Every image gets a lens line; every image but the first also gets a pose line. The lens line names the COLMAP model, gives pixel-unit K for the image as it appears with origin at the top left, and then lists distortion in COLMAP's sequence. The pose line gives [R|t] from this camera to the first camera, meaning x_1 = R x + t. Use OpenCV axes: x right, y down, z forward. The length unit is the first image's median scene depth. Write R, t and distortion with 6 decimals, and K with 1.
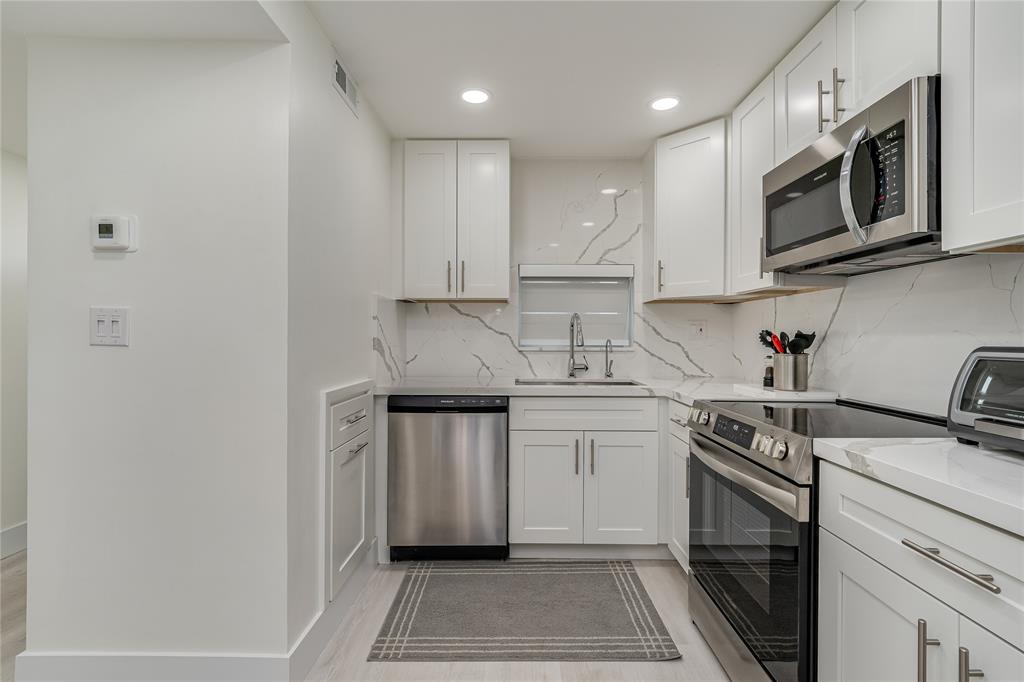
lens RADIAL K [[470.9, 0, 515.8], [0, 470.9, 342.5], [0, 0, 1]] dist [-0.001898, 0.000280]
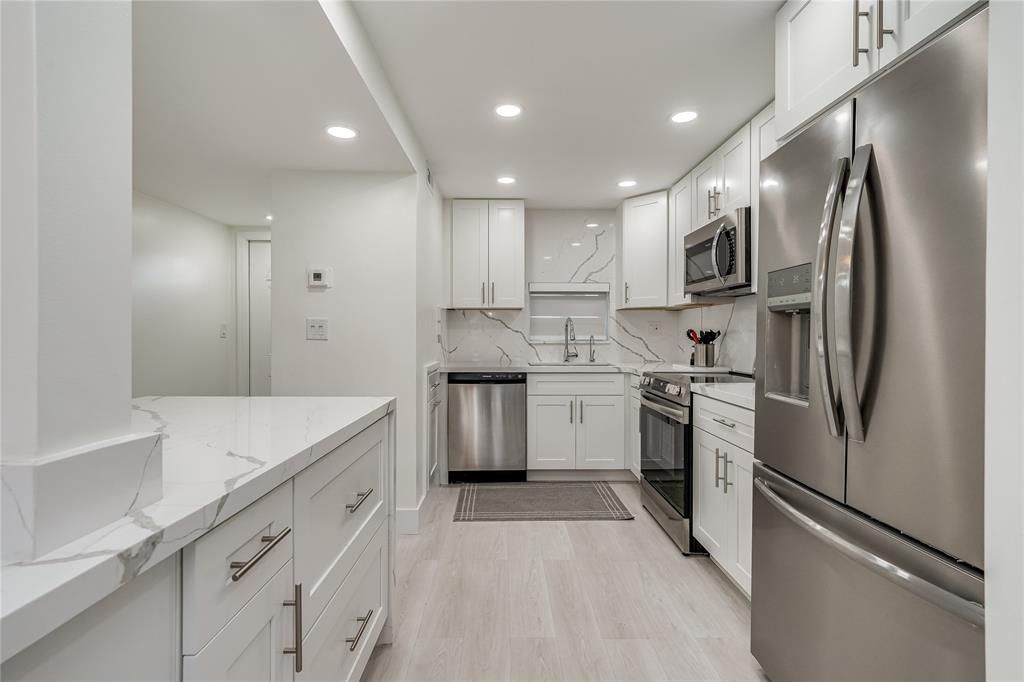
lens RADIAL K [[465.9, 0, 512.0], [0, 465.9, 341.0], [0, 0, 1]] dist [-0.000108, 0.000072]
pose [[0.999736, -0.003525, 0.022685, -0.097237], [0.003426, 0.999984, 0.004392, 0.003670], [-0.022700, -0.004313, 0.999733, -0.511542]]
